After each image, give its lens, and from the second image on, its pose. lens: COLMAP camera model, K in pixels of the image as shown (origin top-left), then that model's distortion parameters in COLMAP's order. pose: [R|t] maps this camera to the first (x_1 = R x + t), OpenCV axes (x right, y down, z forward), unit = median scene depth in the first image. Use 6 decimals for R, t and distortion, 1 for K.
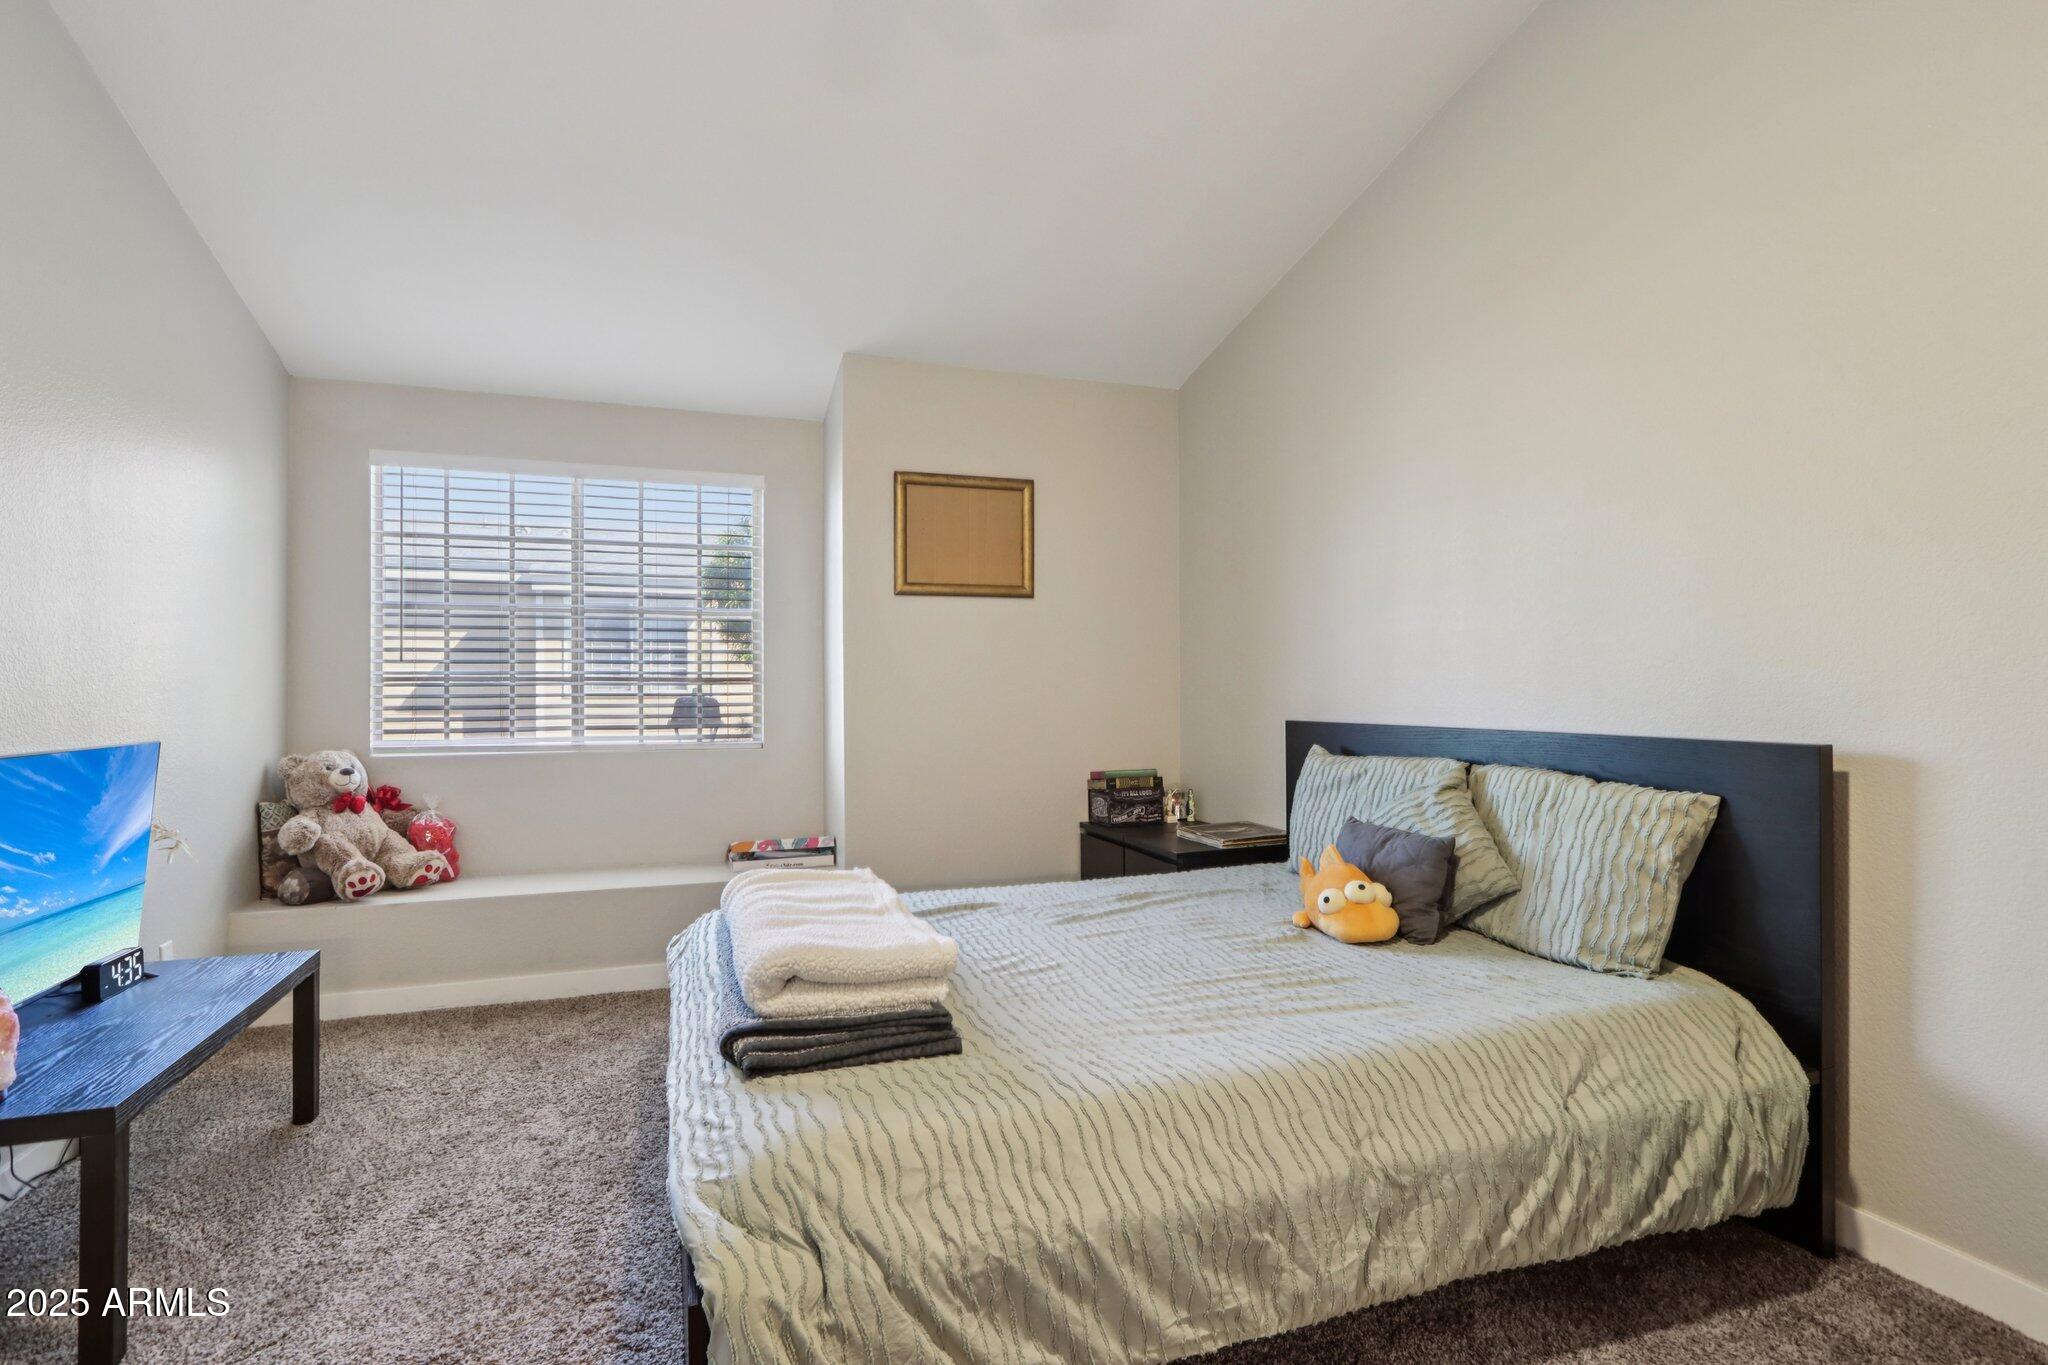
lens RADIAL K [[950.8, 0, 959.6], [0, 950.8, 692.8], [0, 0, 1]] dist [-0.013166, 0.002231]
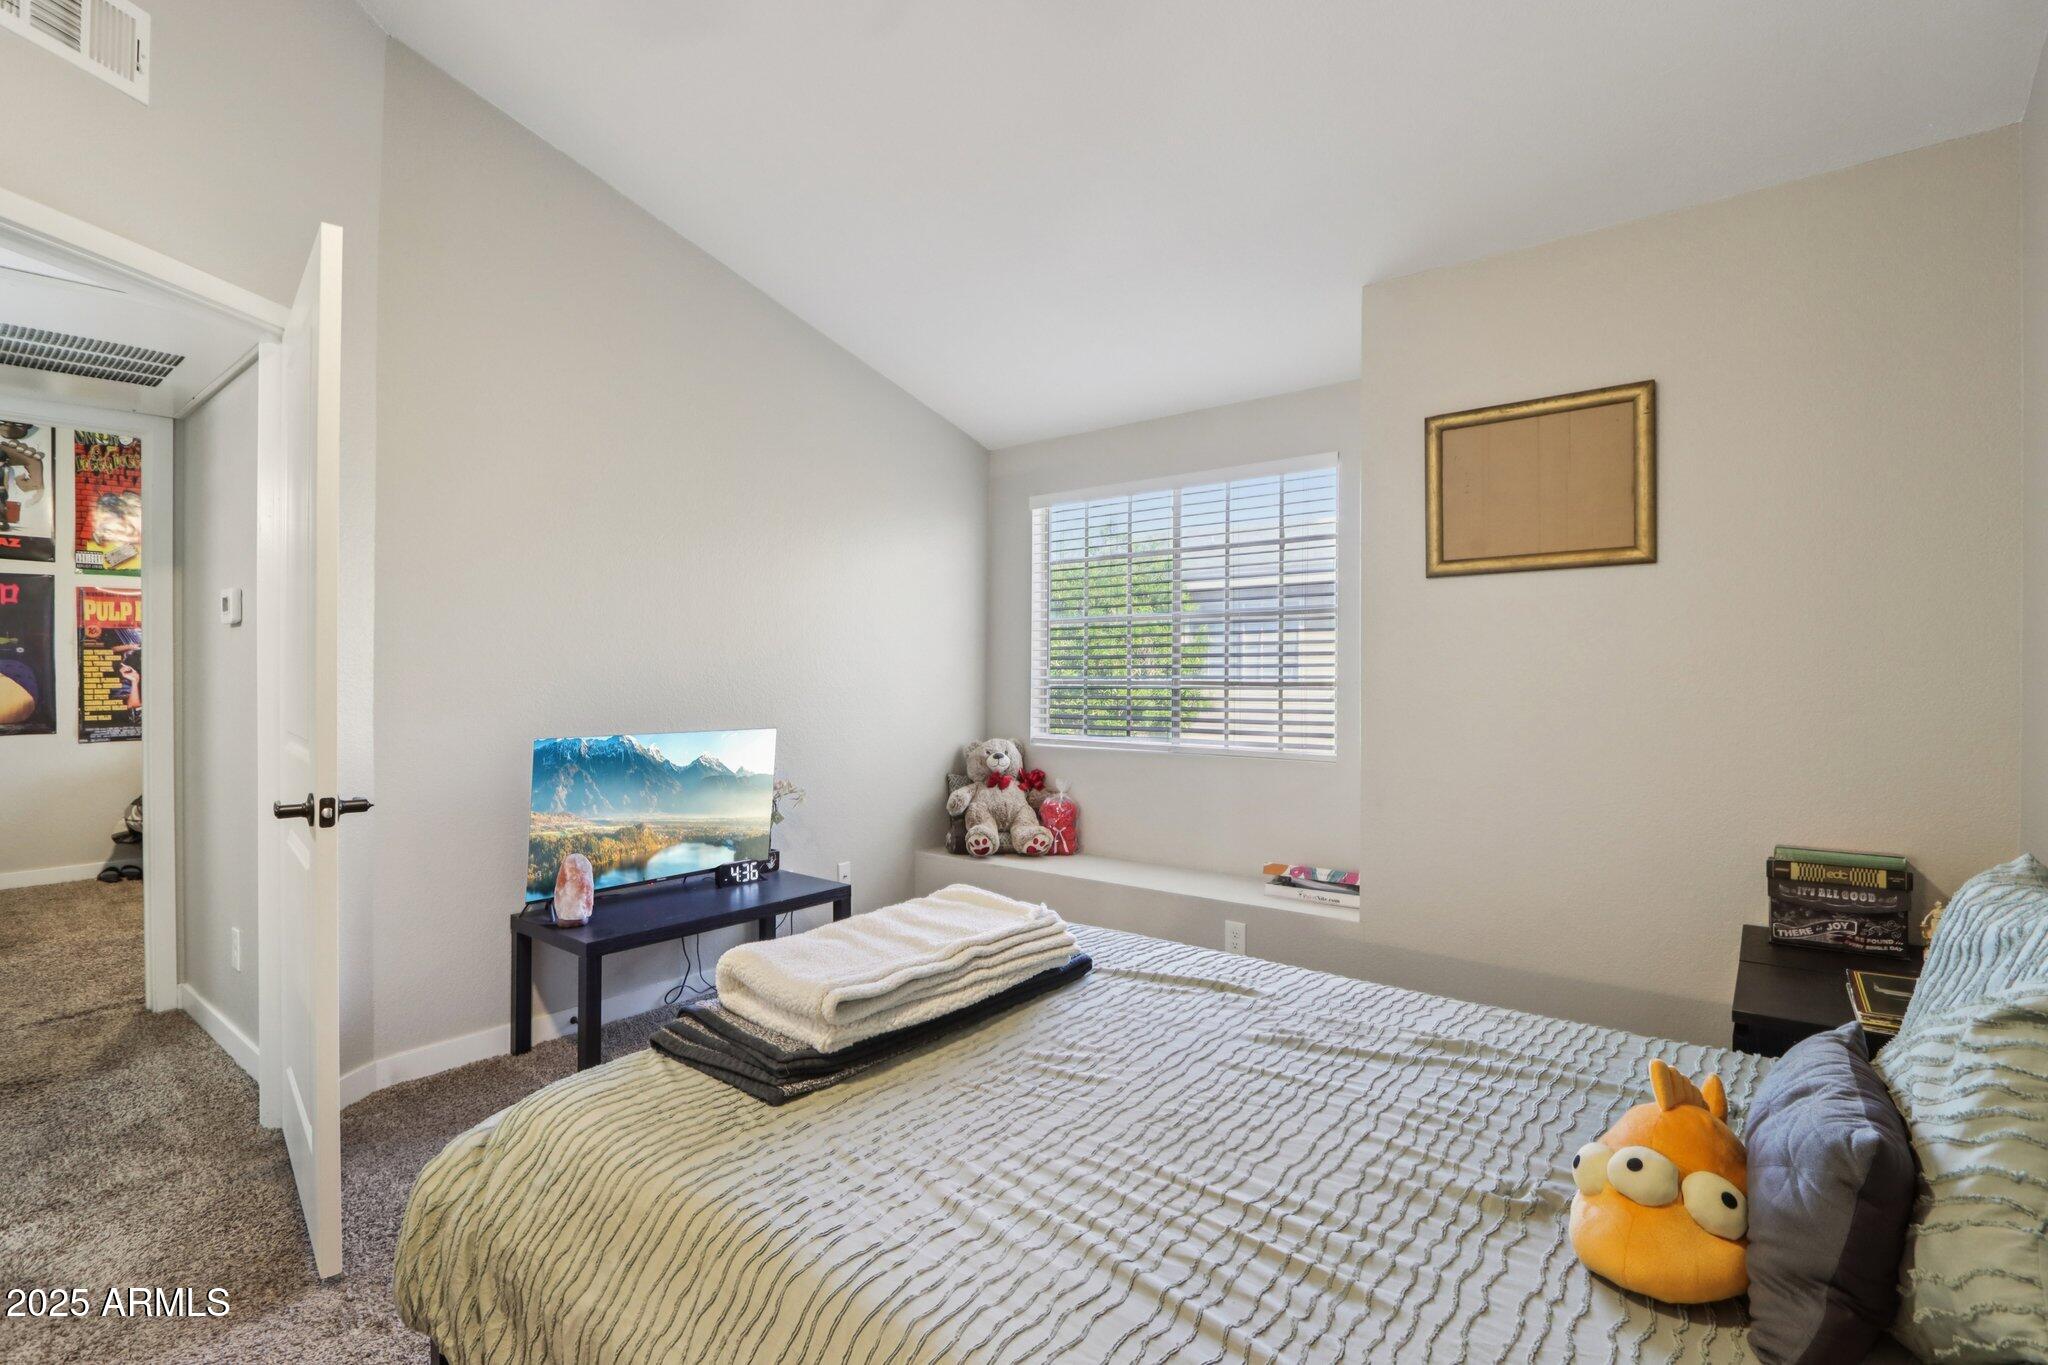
lens RADIAL K [[950.8, 0, 1025.6], [0, 950.8, 672.7], [0, 0, 1]] dist [-0.013166, 0.002231]
pose [[0.541464, -0.001464, -0.840723, 0.429535], [-0.005933, 0.999967, -0.005562, -0.020215], [0.840703, 0.007999, 0.541437, 0.327094]]
